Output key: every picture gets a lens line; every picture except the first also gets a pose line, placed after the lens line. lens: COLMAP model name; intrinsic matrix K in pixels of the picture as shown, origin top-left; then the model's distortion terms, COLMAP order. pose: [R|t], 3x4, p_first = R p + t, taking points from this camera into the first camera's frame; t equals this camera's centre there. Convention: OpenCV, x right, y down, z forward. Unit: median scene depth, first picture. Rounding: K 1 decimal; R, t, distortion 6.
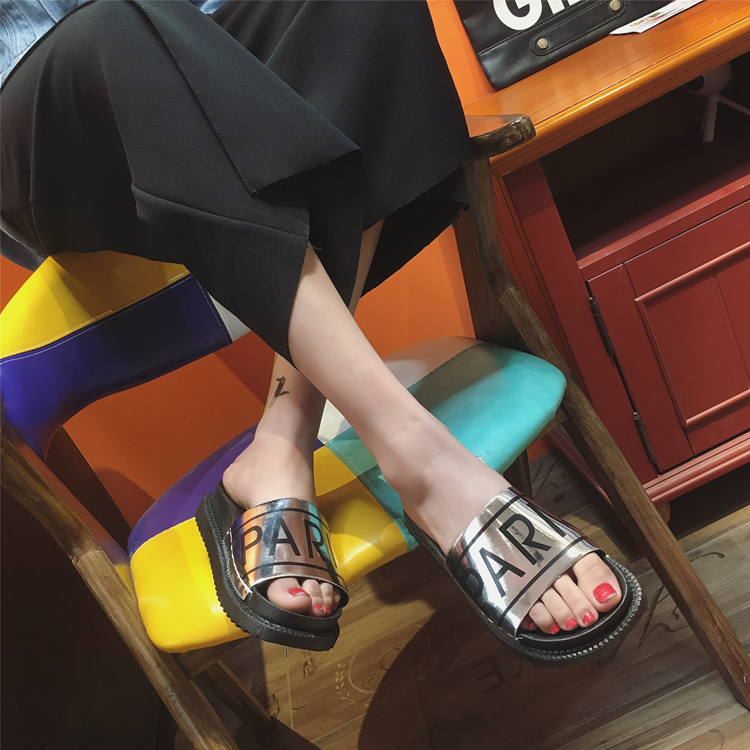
lens RADIAL K [[851.1, 0, 375.0], [0, 851.1, 375.0], [0, 0, 1]] dist [0.066094, -0.093939]
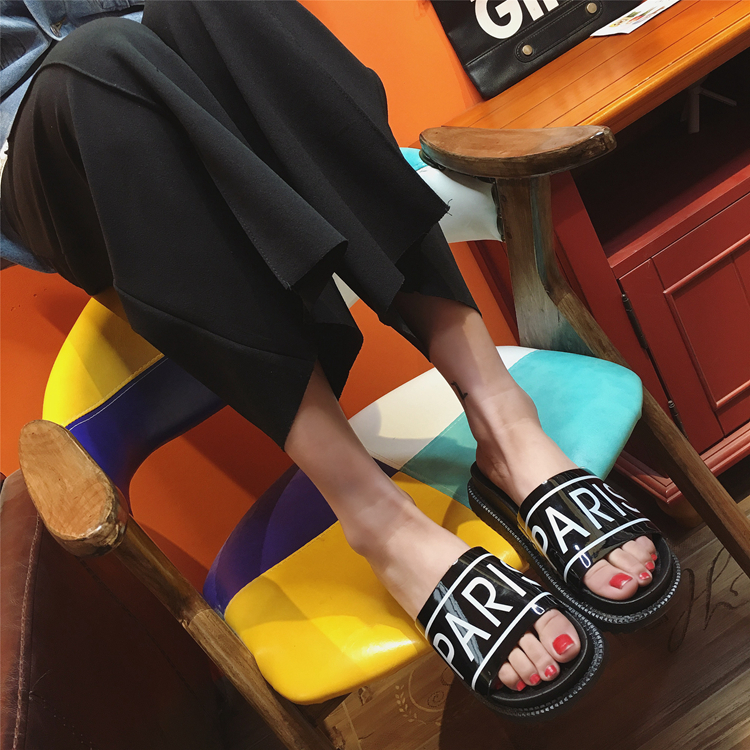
lens RADIAL K [[851.1, 0, 375.0], [0, 851.1, 375.0], [0, 0, 1]] dist [0.066094, -0.093939]
pose [[0.988461, -0.111591, 0.102435, -0.157334], [0.112314, 0.993672, -0.001294, -0.027147], [-0.101642, 0.012783, 0.994739, 0.013761]]
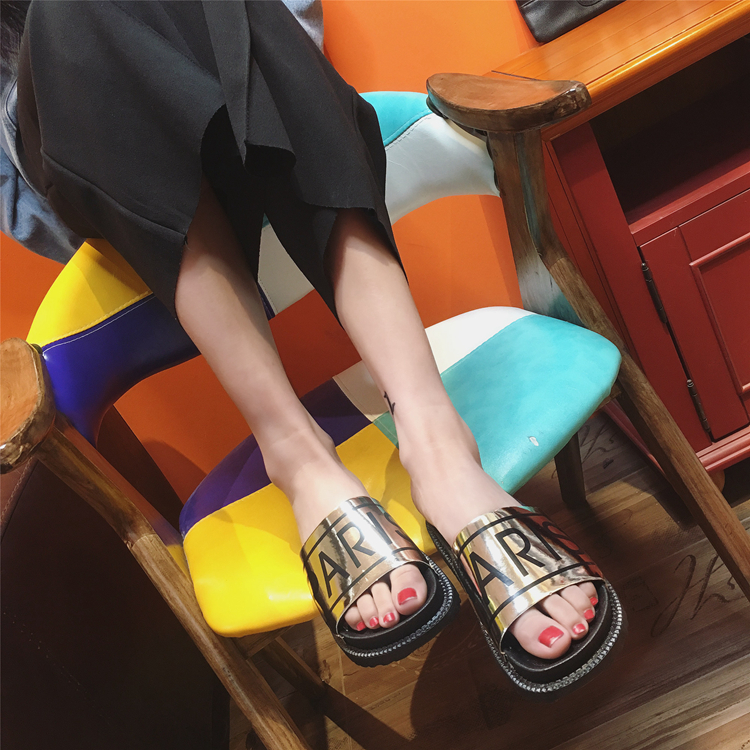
lens RADIAL K [[851.1, 0, 375.0], [0, 851.1, 375.0], [0, 0, 1]] dist [0.066094, -0.093939]
pose [[0.998952, -0.018085, -0.042042, -0.012195], [0.020505, 0.998115, 0.057852, -0.026988], [0.040917, -0.058654, 0.997439, 0.014847]]
